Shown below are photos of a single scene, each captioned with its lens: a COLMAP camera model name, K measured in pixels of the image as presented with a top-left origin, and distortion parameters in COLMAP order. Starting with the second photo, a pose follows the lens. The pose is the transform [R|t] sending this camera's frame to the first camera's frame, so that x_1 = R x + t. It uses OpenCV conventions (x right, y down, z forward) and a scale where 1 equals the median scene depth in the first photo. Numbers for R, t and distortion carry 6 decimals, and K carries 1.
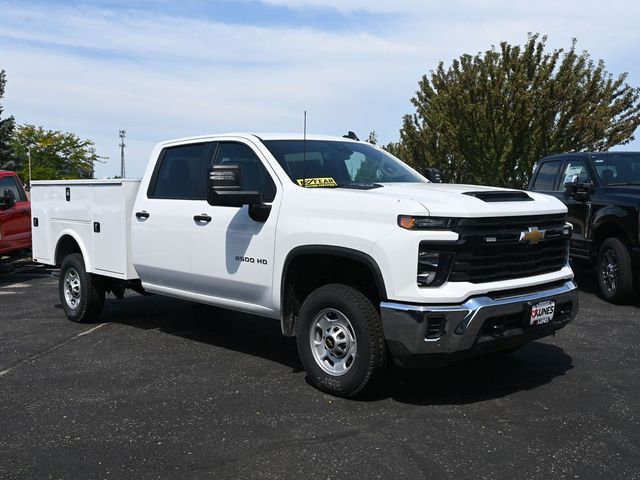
lens RADIAL K [[723.3, 0, 320.0], [0, 723.3, 240.0], [0, 0, 1]] dist [-0.004817, -0.001510]
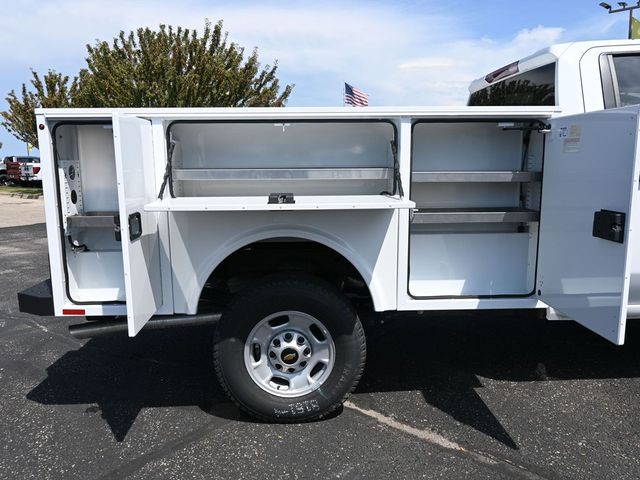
lens RADIAL K [[514.4, 0, 320.0], [0, 514.4, 240.0], [0, 0, 1]] dist [-0.010049, -0.004989]
pose [[0.640981, -0.162075, 0.750250, -0.834528], [0.060119, 0.985050, 0.161436, -0.079727], [-0.765199, -0.058373, 0.641142, 1.159508]]
